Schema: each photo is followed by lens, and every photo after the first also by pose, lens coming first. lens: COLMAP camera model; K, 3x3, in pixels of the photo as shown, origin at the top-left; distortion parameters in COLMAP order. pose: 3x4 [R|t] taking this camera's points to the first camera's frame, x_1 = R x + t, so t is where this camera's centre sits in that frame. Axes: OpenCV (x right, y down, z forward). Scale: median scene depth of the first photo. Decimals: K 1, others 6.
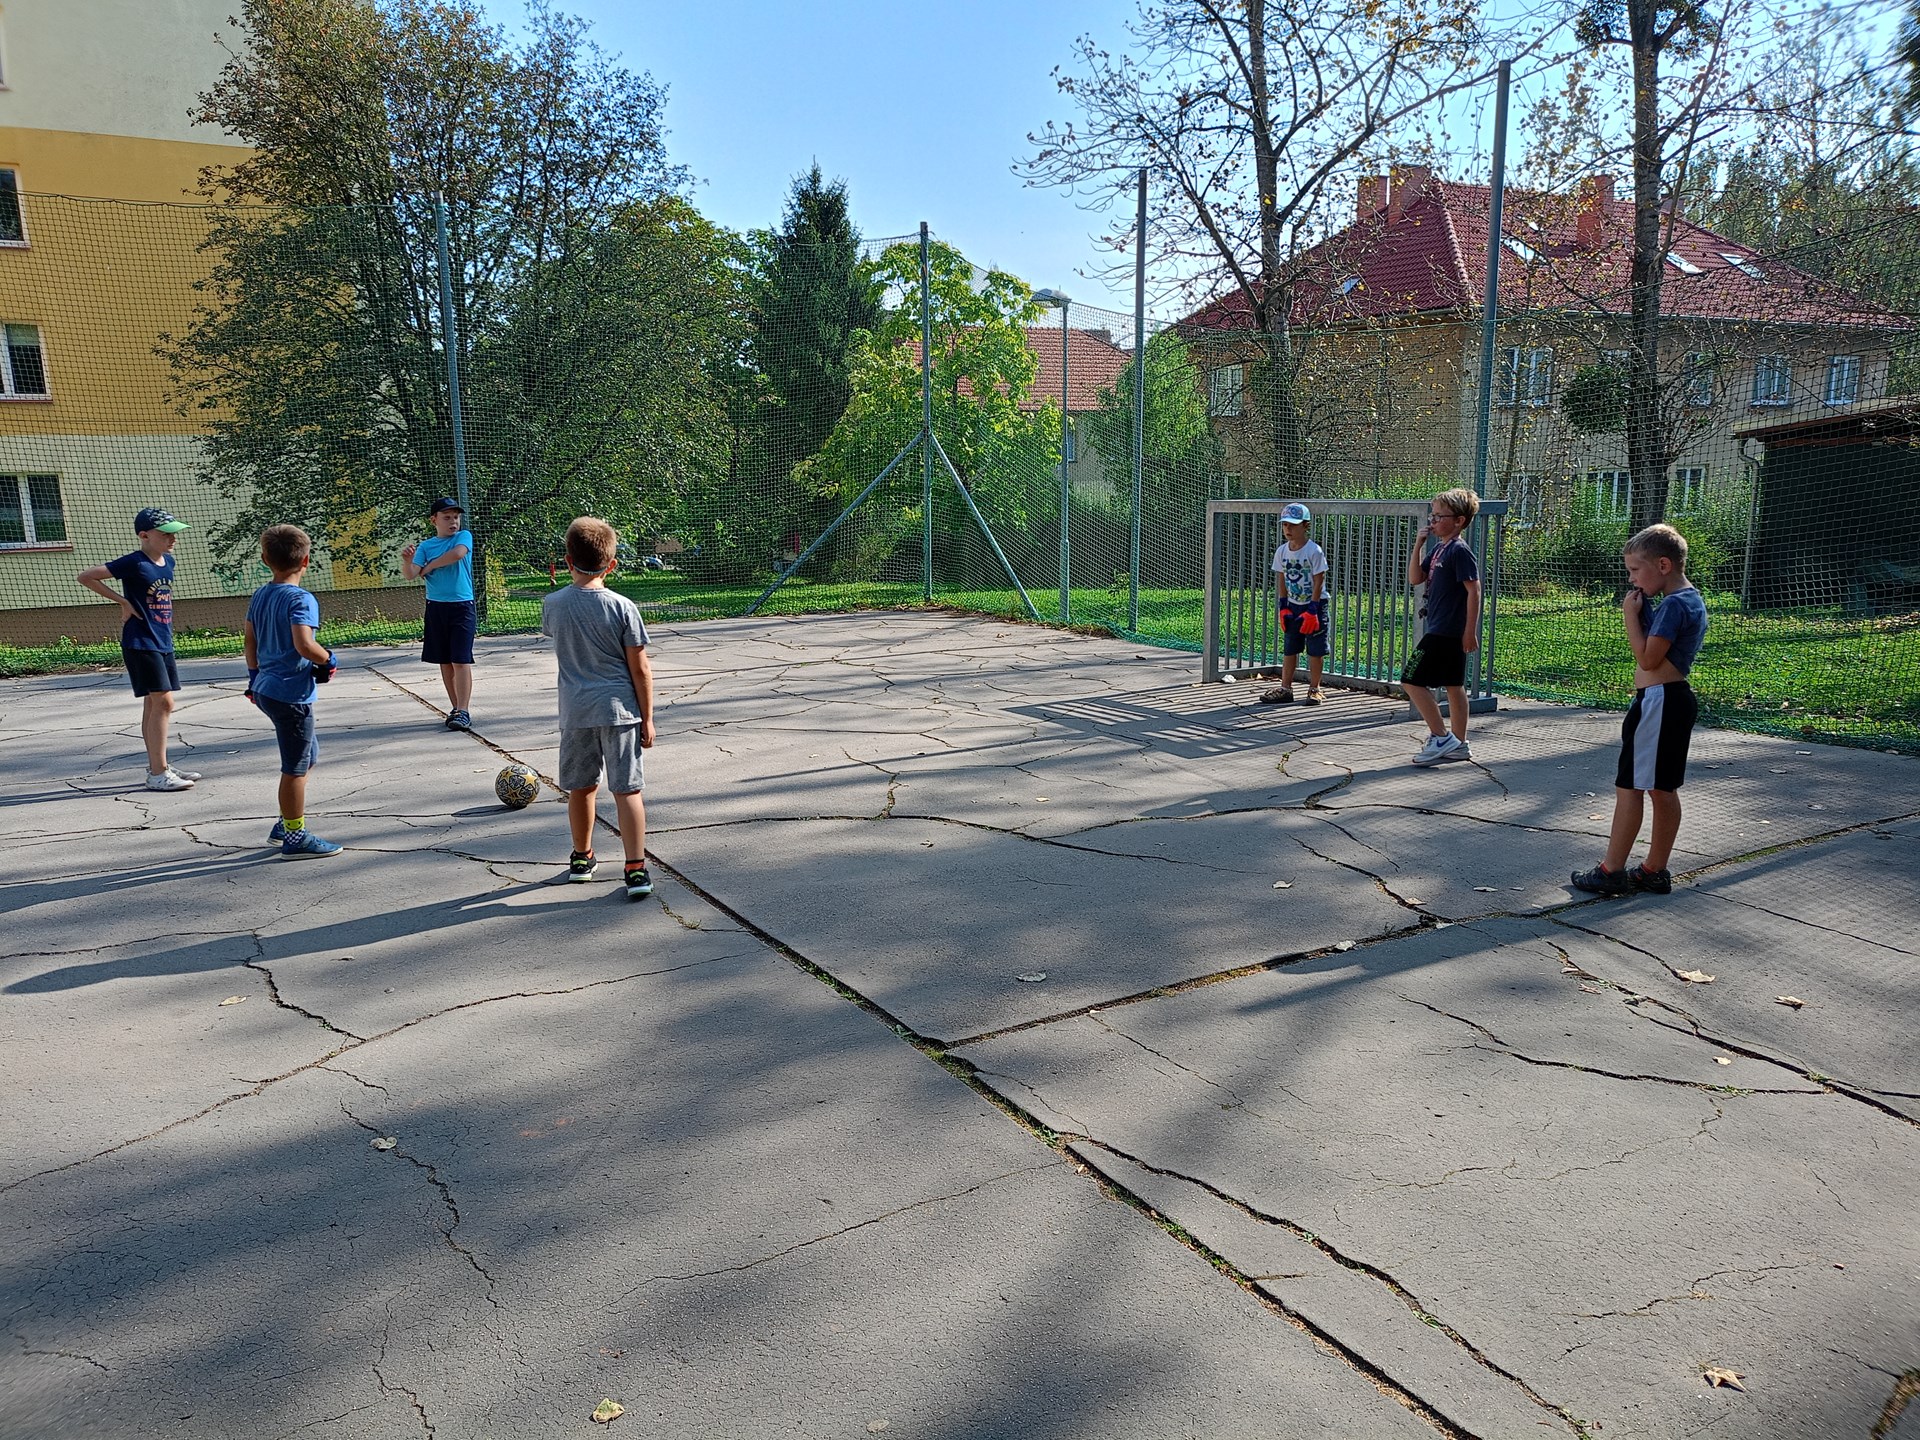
lens RADIAL K [[1402.9, 0, 1017.2], [0, 1402.9, 688.3], [0, 0, 1]] dist [0.013861, 0.001082]
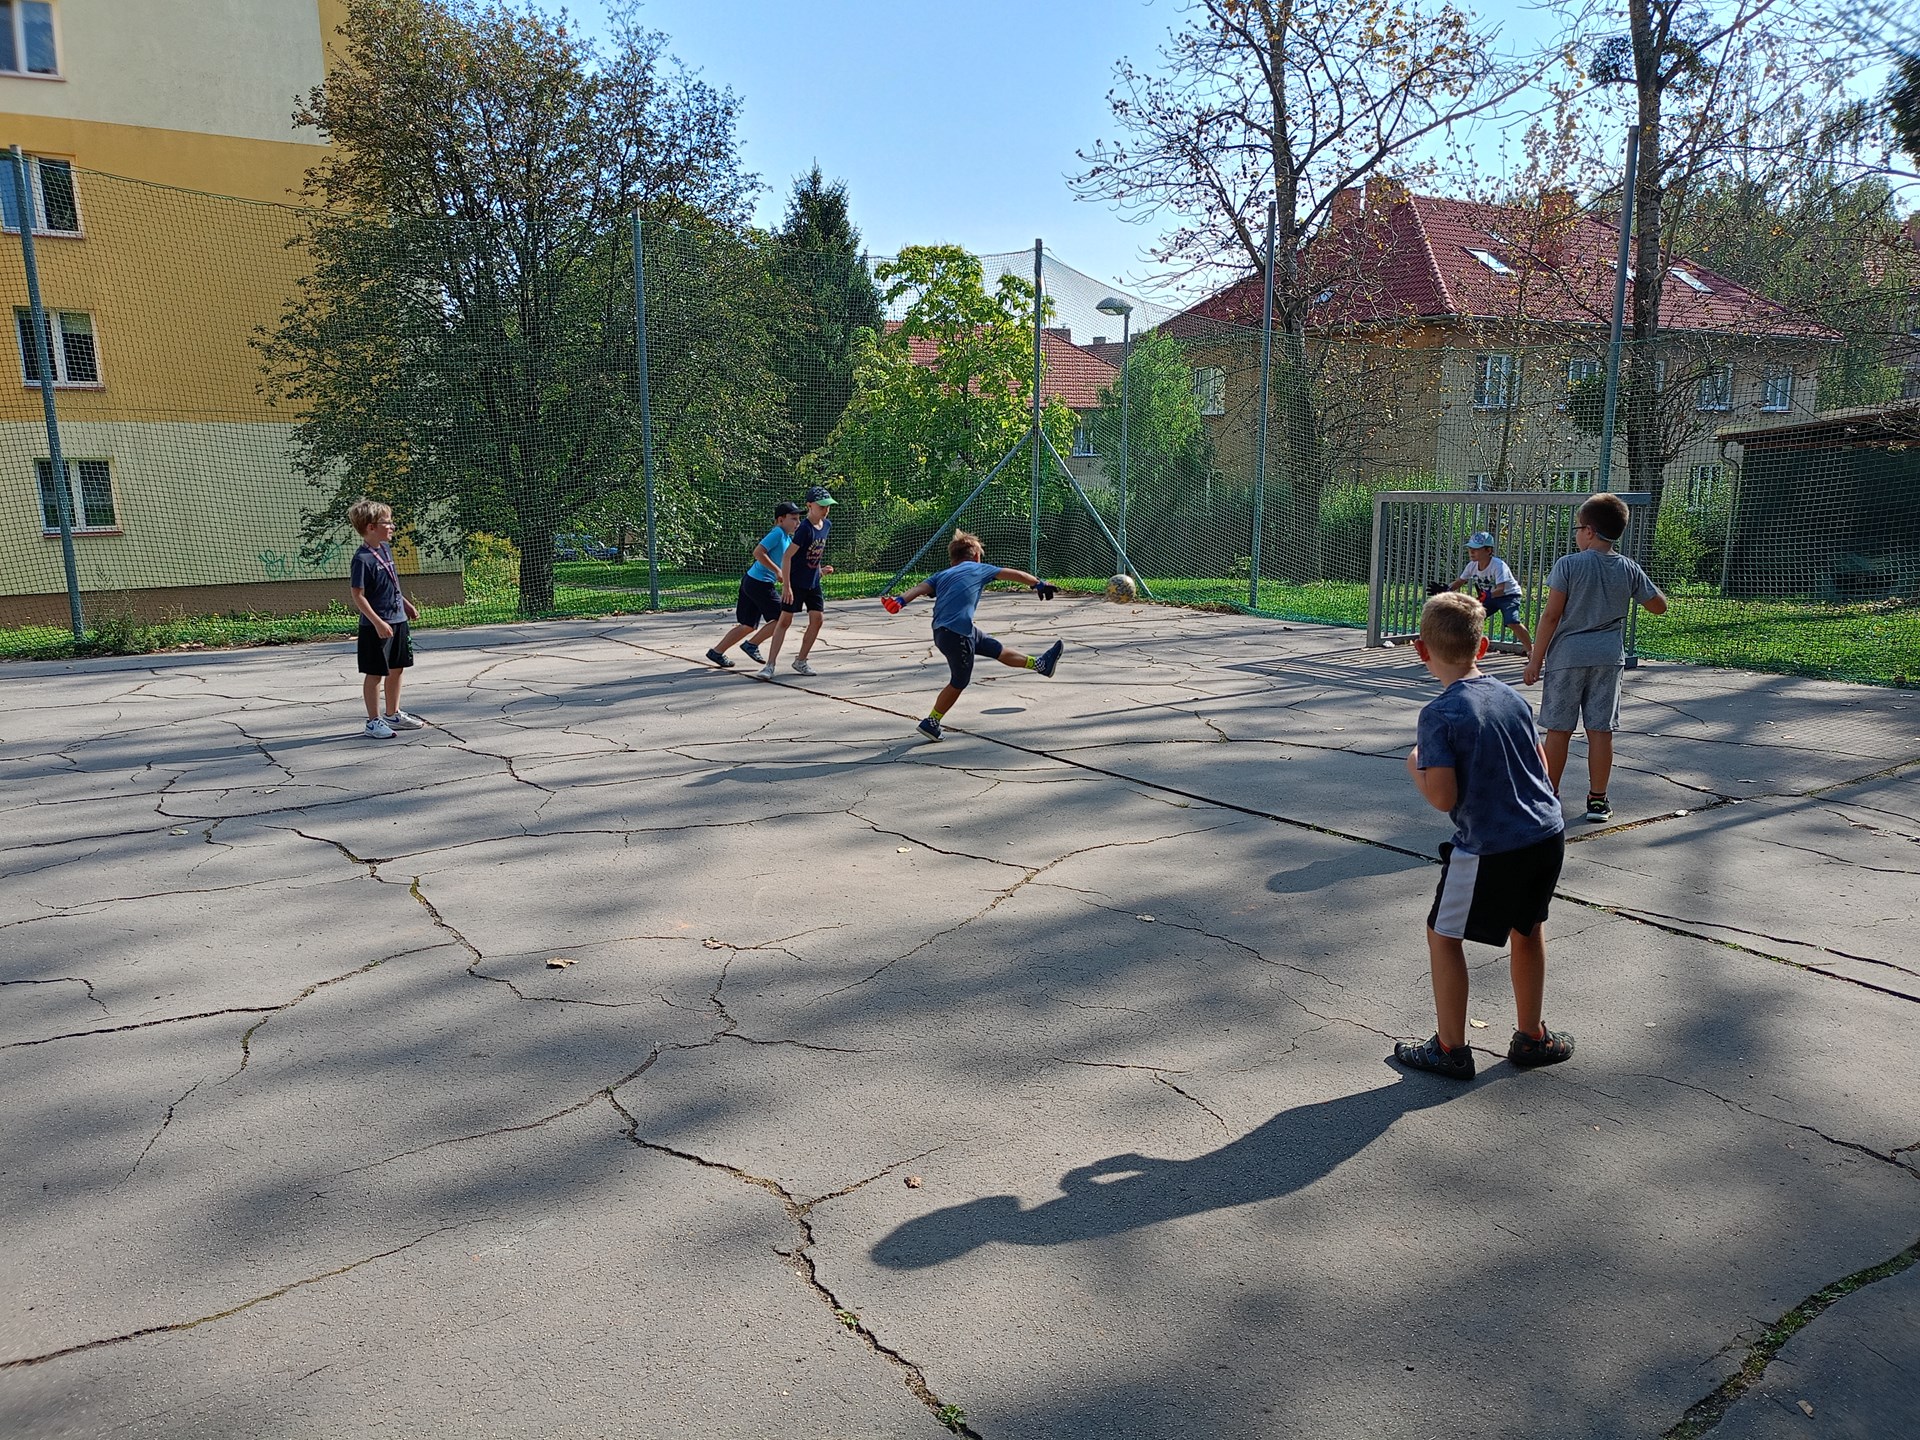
lens RADIAL K [[1402.9, 0, 1017.2], [0, 1402.9, 688.3], [0, 0, 1]] dist [0.013861, 0.001082]
pose [[0.998491, 0.000524, 0.054922, -0.092857], [-0.000699, 0.999995, 0.003165, 0.011104], [-0.054920, -0.003198, 0.998486, -0.064808]]
